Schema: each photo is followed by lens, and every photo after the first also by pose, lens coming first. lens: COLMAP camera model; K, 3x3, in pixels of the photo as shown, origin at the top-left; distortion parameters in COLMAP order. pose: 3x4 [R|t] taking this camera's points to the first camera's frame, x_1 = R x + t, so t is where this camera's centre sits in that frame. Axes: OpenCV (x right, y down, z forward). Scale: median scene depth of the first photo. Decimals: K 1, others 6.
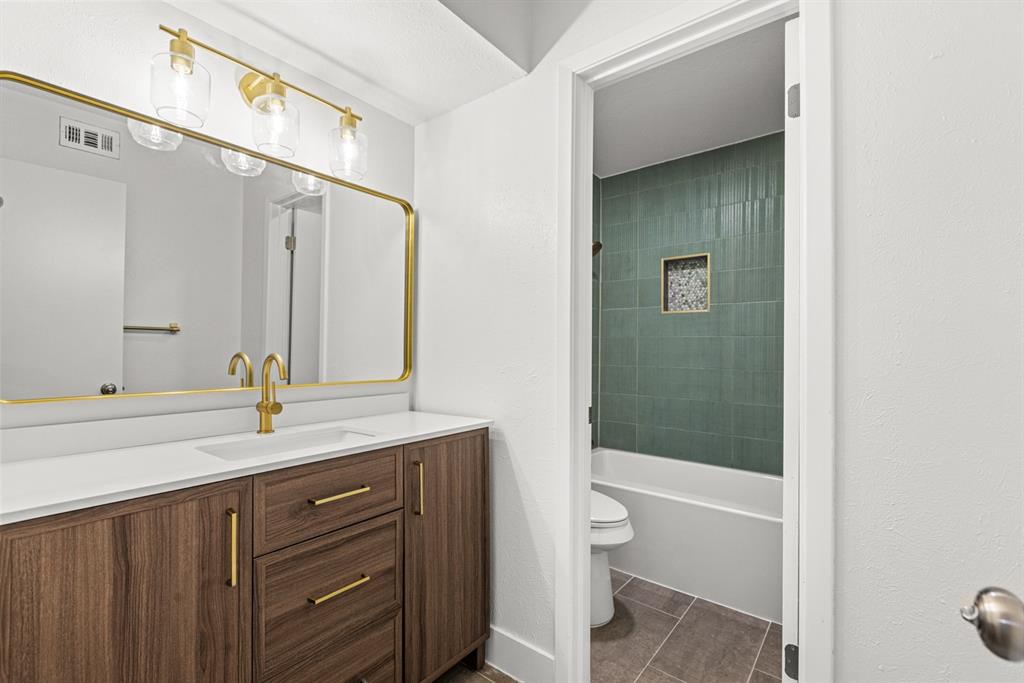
lens RADIAL K [[449.8, 0, 509.0], [0, 449.8, 345.5], [0, 0, 1]] dist [-0.004372, -0.000191]
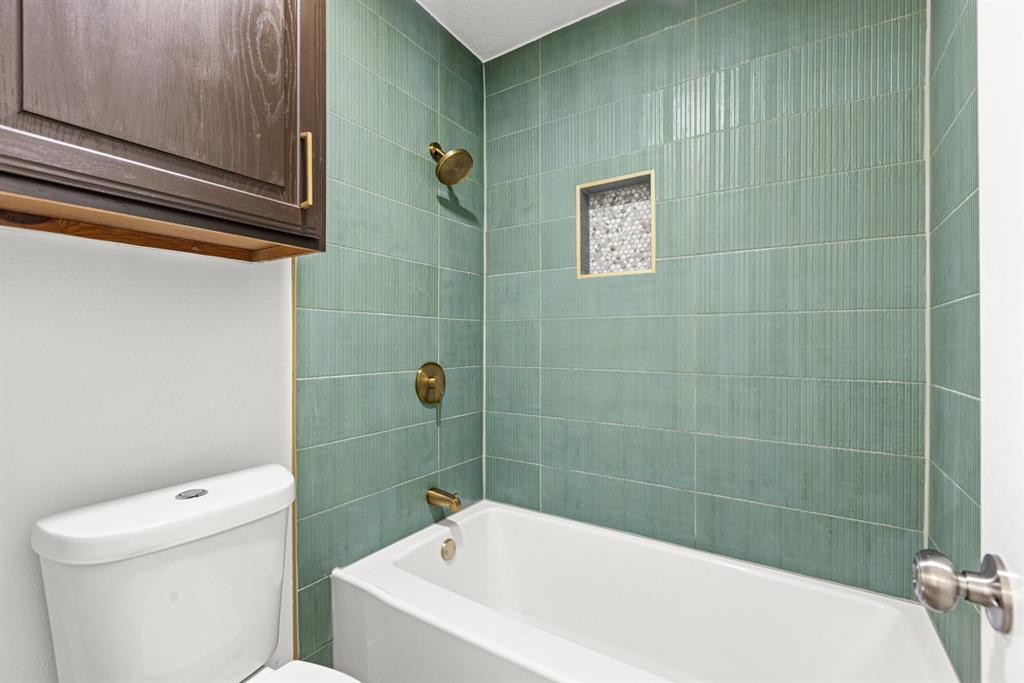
lens RADIAL K [[449.8, 0, 513.3], [0, 449.8, 341.6], [0, 0, 1]] dist [-0.004372, -0.000191]
pose [[0.994406, -0.012425, 0.104895, 0.193508], [0.011373, 0.999879, 0.010620, 0.004713], [-0.105015, -0.009368, 0.994427, 0.422811]]
